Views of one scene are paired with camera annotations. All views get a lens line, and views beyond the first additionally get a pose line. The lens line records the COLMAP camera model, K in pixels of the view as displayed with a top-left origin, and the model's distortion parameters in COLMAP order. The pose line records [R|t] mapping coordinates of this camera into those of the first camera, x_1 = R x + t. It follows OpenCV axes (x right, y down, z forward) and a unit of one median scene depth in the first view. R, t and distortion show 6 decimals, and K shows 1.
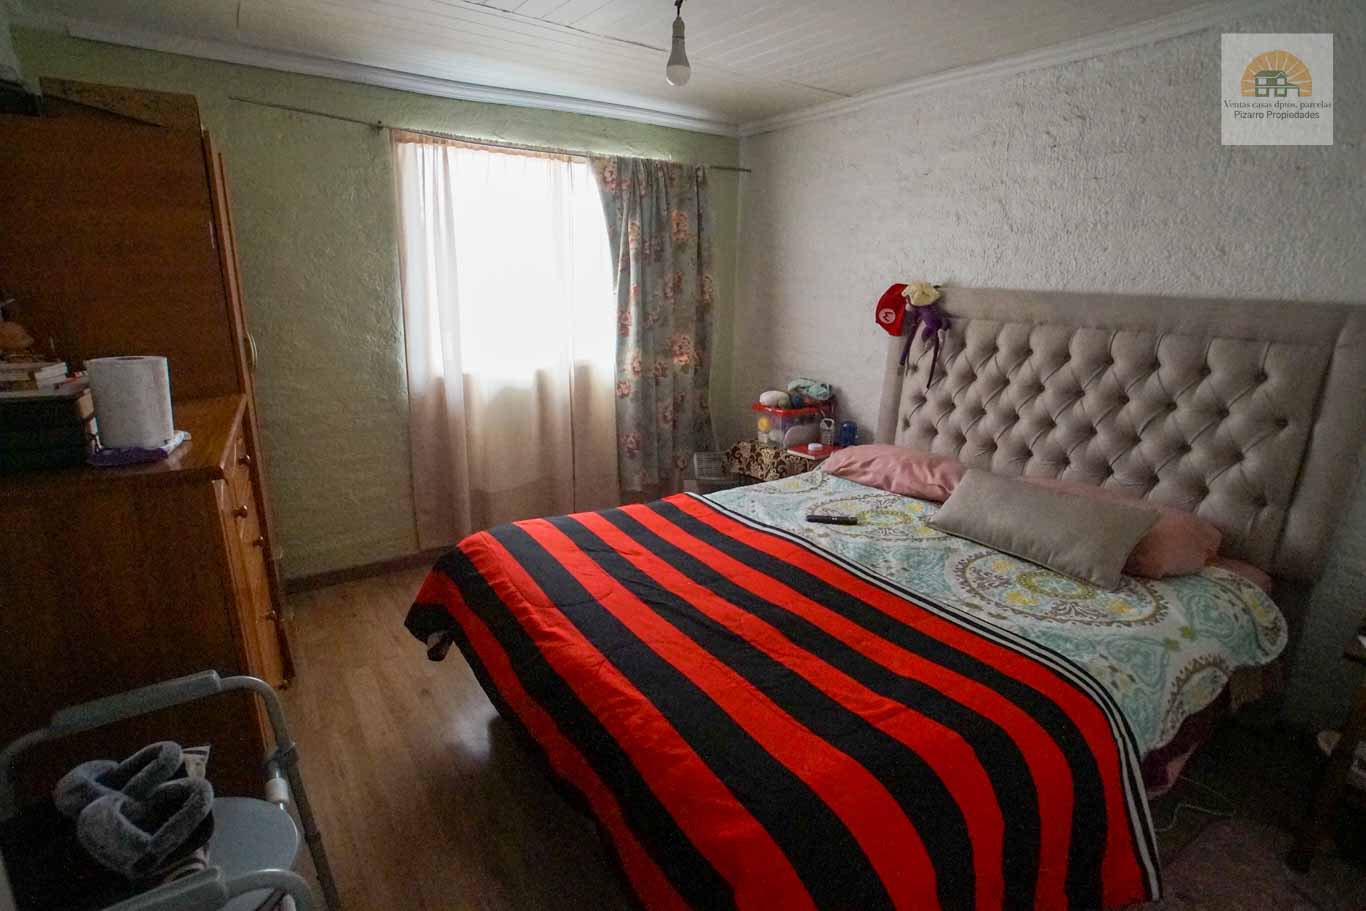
lens RADIAL K [[658.1, 0, 664.3], [0, 658.1, 451.9], [0, 0, 1]] dist [-0.041860, 0.020609]
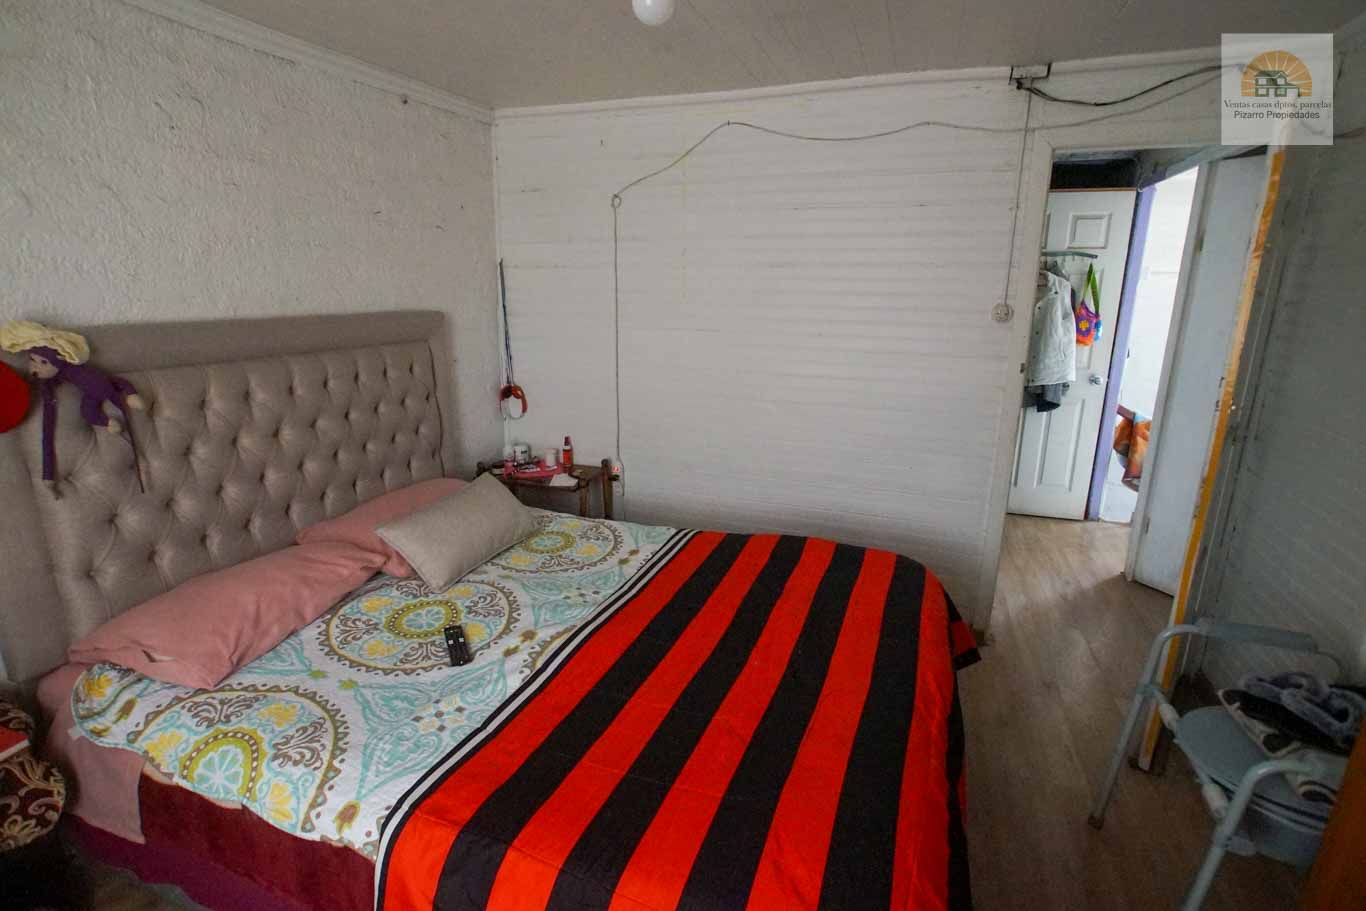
lens RADIAL K [[658.1, 0, 664.3], [0, 658.1, 451.9], [0, 0, 1]] dist [-0.041860, 0.020609]
pose [[-0.576523, -0.215279, 0.788211, -0.396354], [0.194946, 0.900567, 0.388556, -0.321594], [-0.793484, 0.377670, -0.477230, 1.069545]]
